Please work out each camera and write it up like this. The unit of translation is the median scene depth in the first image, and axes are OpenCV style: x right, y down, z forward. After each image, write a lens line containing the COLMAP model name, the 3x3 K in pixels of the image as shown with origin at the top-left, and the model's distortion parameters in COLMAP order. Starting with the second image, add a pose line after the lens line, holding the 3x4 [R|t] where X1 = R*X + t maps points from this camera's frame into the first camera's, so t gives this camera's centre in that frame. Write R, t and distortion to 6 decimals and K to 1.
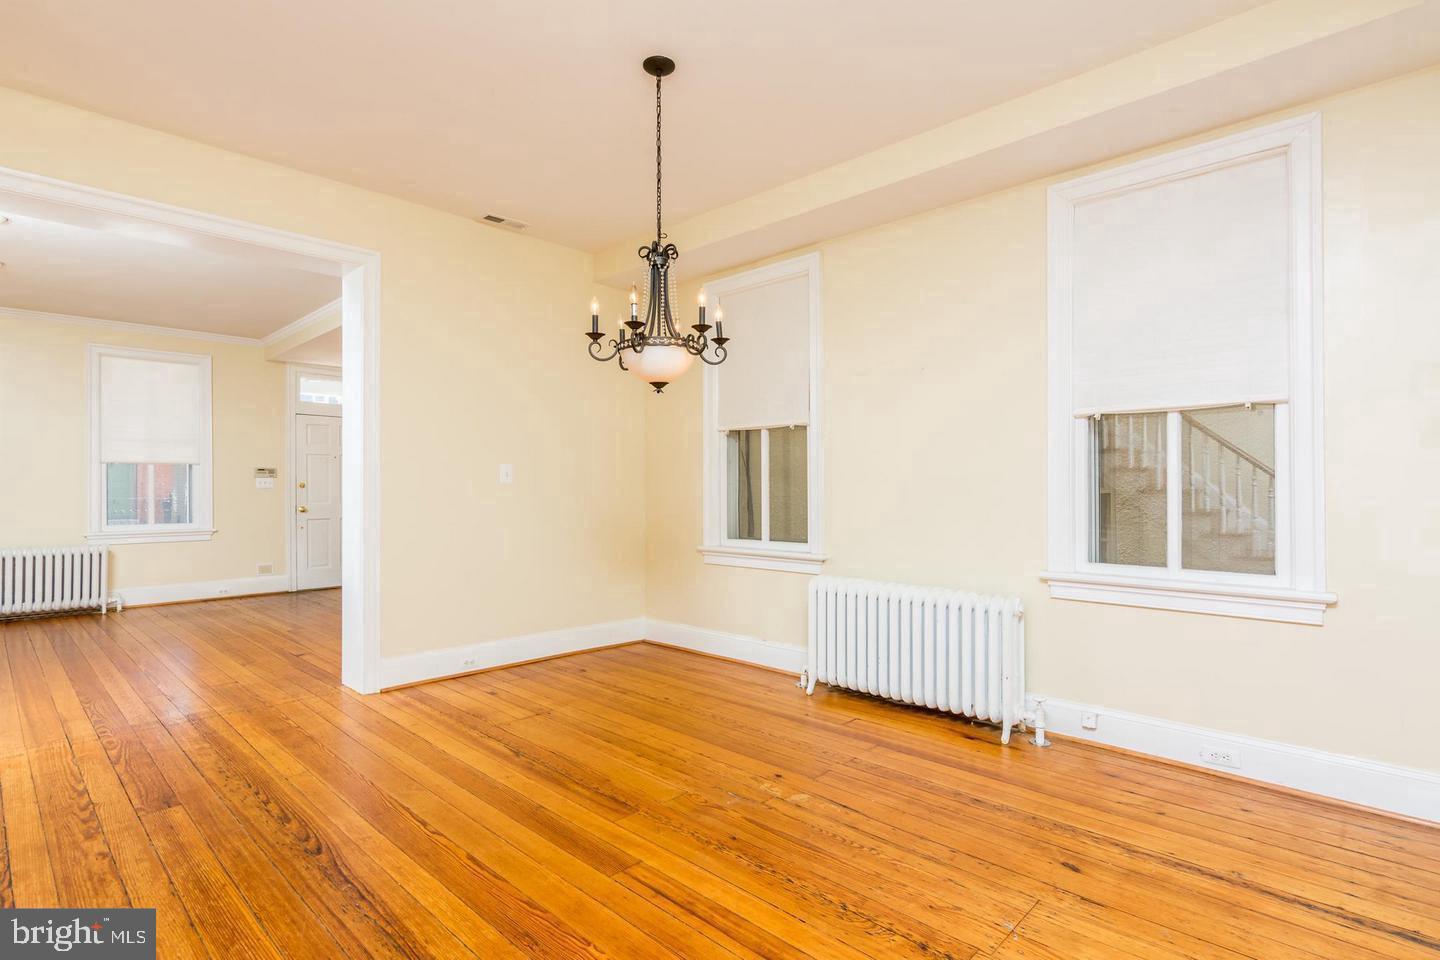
lens RADIAL K [[708.8, 0, 698.5], [0, 708.8, 482.1], [0, 0, 1]] dist [0.016007, -0.000105]
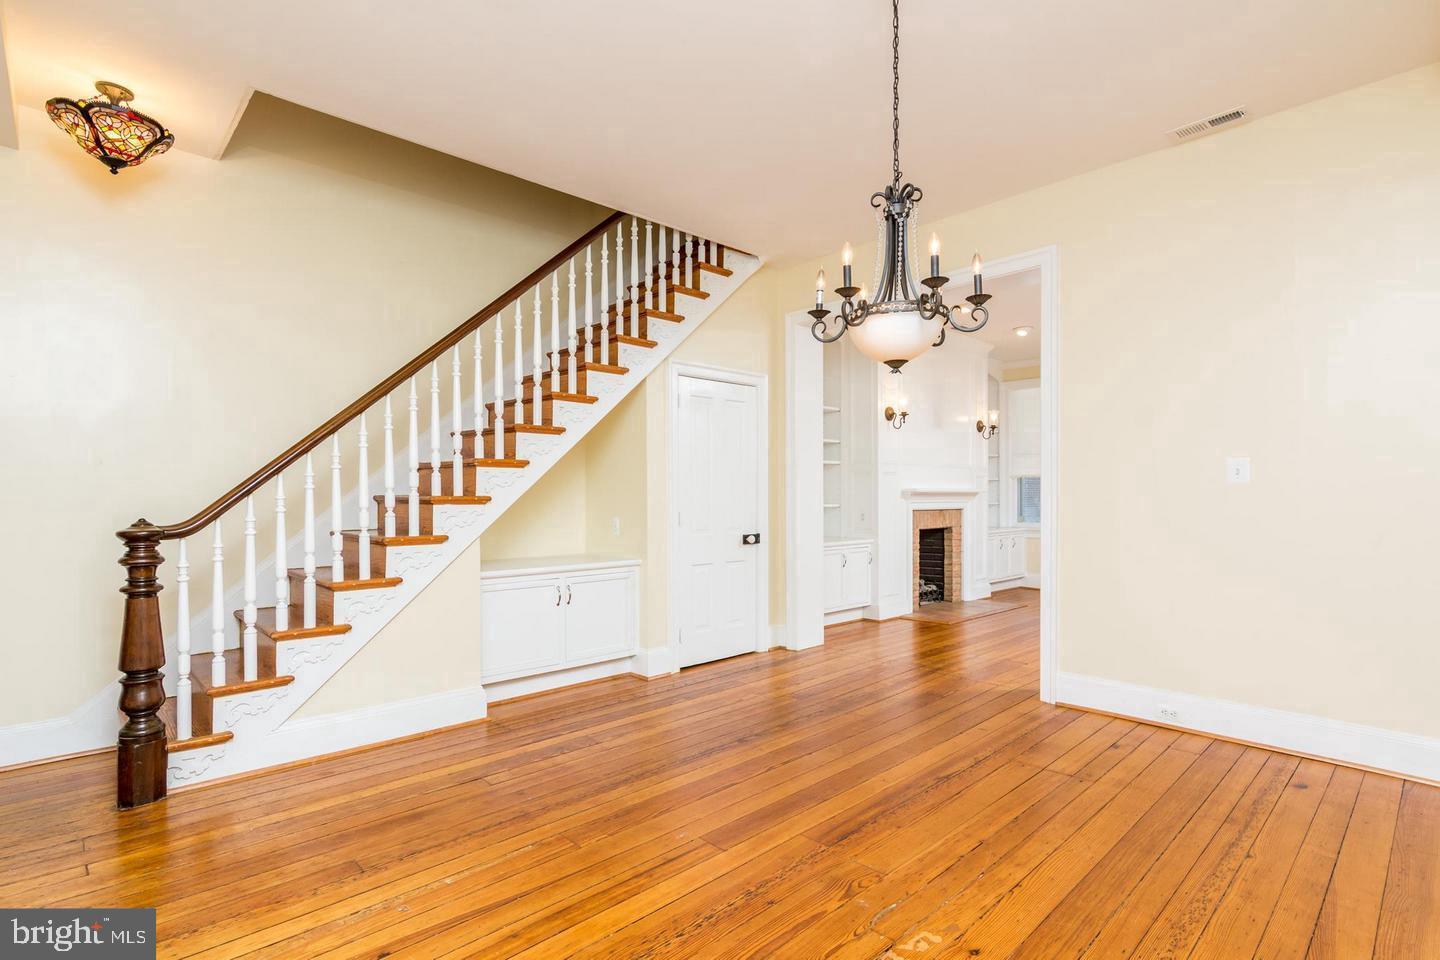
lens RADIAL K [[720.5, 0, 715.3], [0, 720.5, 508.3], [0, 0, 1]] dist [0.013117, 0.000068]
pose [[-0.033435, 0.021294, -0.999214, 0.329723], [0.011292, 0.999717, 0.020927, 0.002323], [0.999377, -0.010583, -0.033666, 0.349253]]
